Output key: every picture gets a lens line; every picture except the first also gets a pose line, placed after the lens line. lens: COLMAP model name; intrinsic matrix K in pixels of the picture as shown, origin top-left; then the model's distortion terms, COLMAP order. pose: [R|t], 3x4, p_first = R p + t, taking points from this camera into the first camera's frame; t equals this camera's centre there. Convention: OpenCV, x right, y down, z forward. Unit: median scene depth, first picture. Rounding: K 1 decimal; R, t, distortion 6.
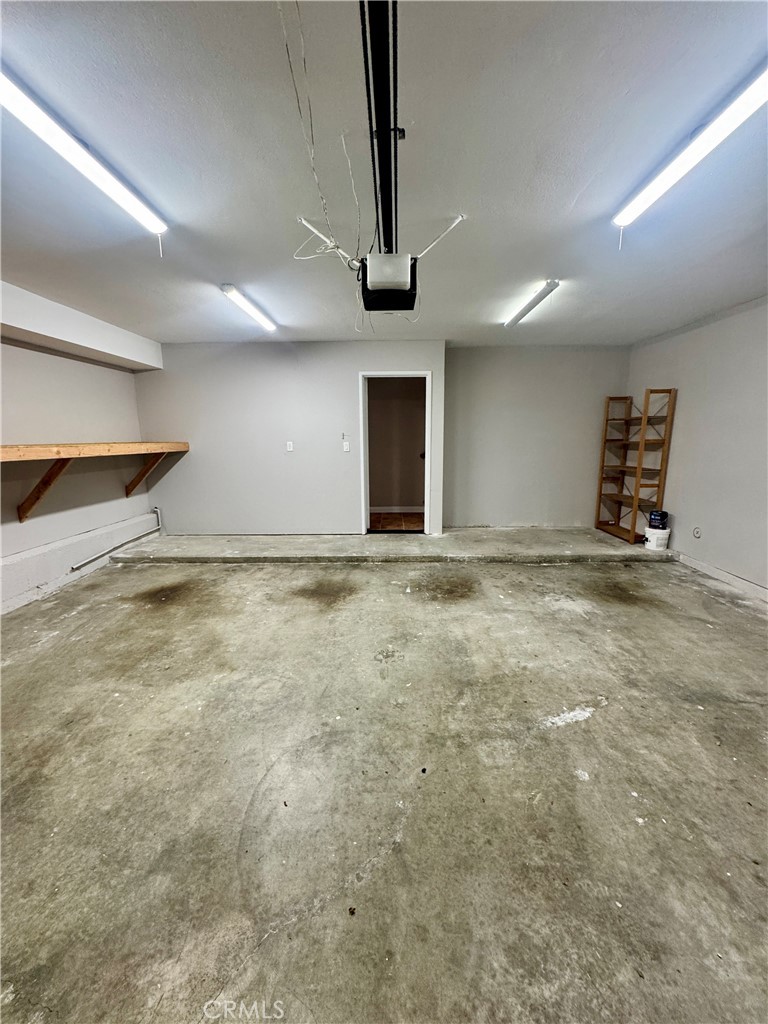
lens RADIAL K [[406.1, 0, 384.7], [0, 406.1, 513.0], [0, 0, 1]] dist [-0.002787, 0.000609]
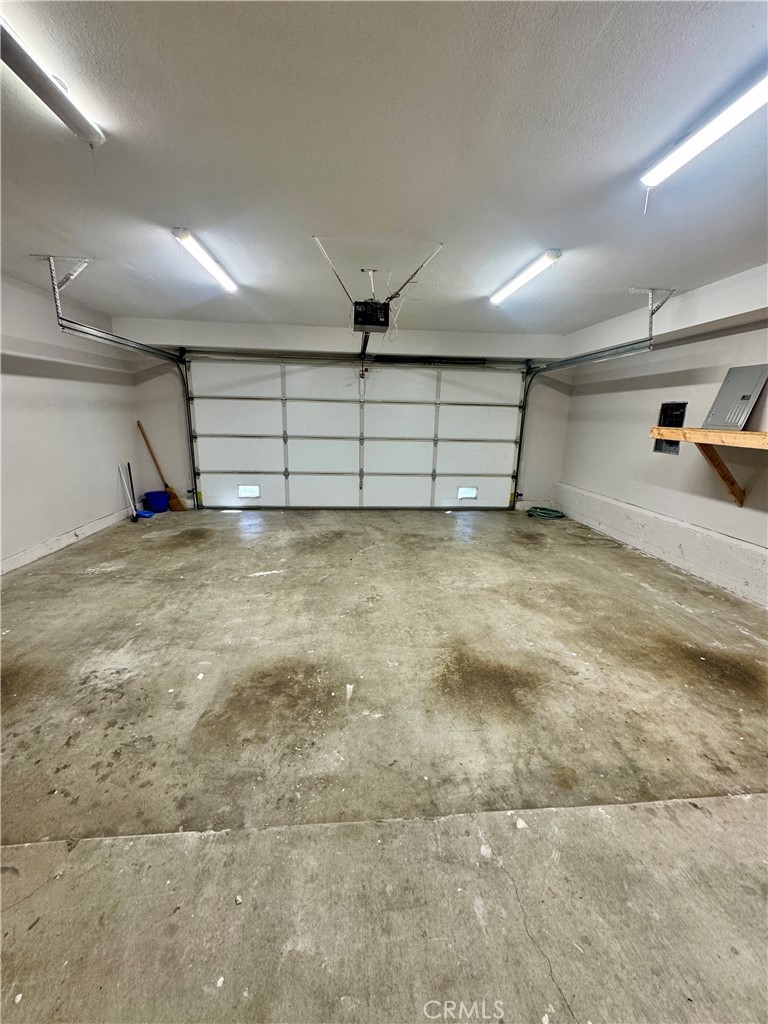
lens RADIAL K [[406.1, 0, 385.3], [0, 406.1, 513.5], [0, 0, 1]] dist [-0.002787, 0.000609]
pose [[-0.994741, 0.008871, -0.102034, 0.081786], [-0.034365, 0.909579, 0.414108, -0.351692], [0.096481, 0.415437, -0.904491, 1.817850]]
